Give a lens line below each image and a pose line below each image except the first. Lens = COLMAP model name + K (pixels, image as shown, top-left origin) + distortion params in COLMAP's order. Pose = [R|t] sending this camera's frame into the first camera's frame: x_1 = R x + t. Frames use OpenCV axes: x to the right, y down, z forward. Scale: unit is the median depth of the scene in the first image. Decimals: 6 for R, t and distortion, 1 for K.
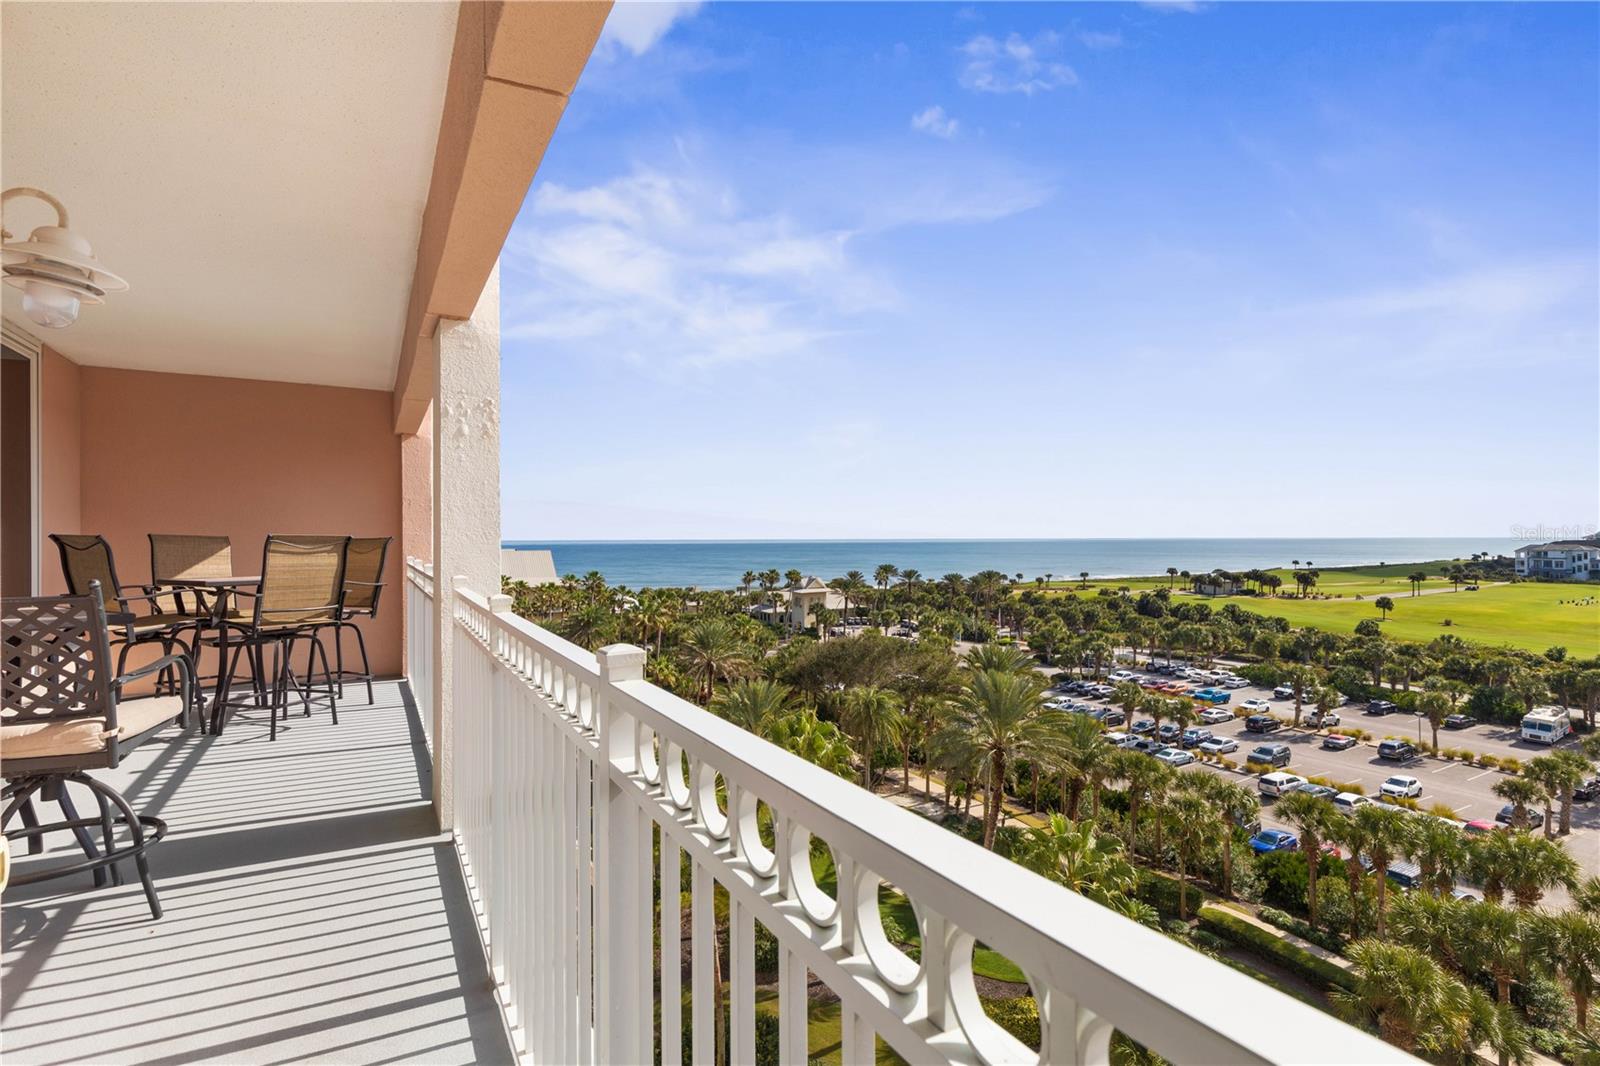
lens RADIAL K [[728.5, 0, 785.0], [0, 728.5, 541.0], [0, 0, 1]] dist [0.007394, -0.001302]
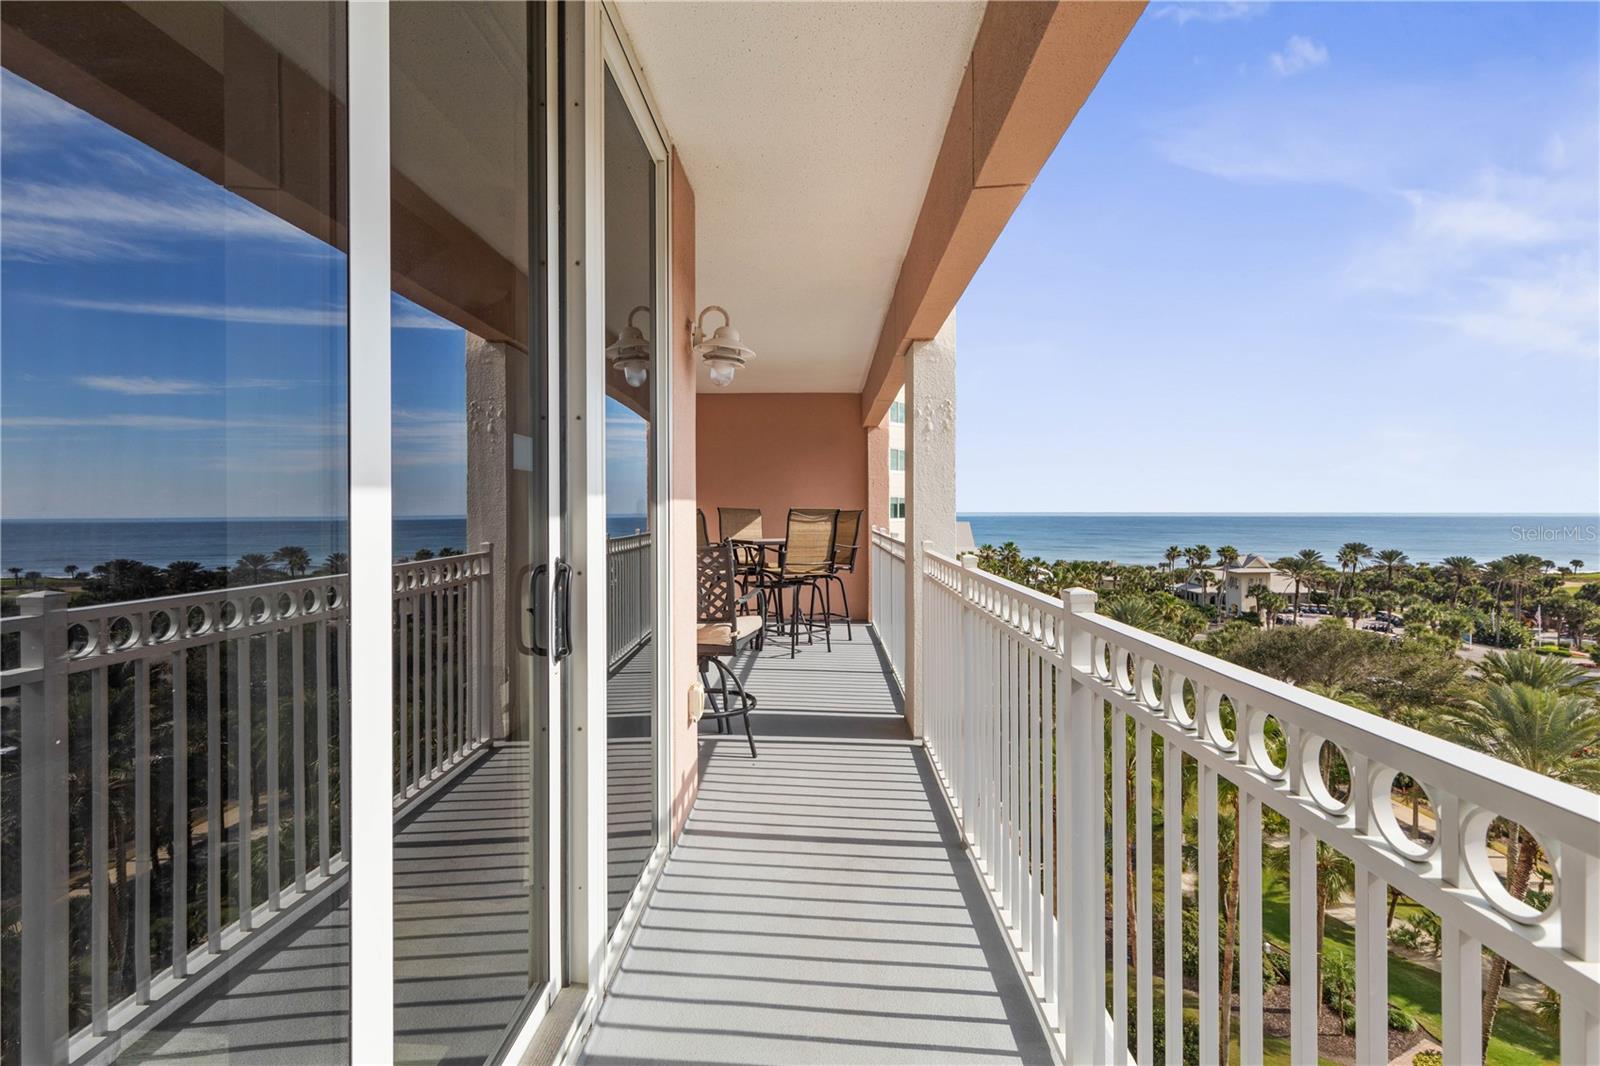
lens RADIAL K [[728.5, 0, 843.3], [0, 728.5, 509.6], [0, 0, 1]] dist [0.007394, -0.001302]
pose [[0.889668, 0.004479, -0.456587, 0.005370], [-0.006312, 0.999977, -0.002490, -0.002513], [0.456565, 0.005097, 0.889676, -0.147492]]
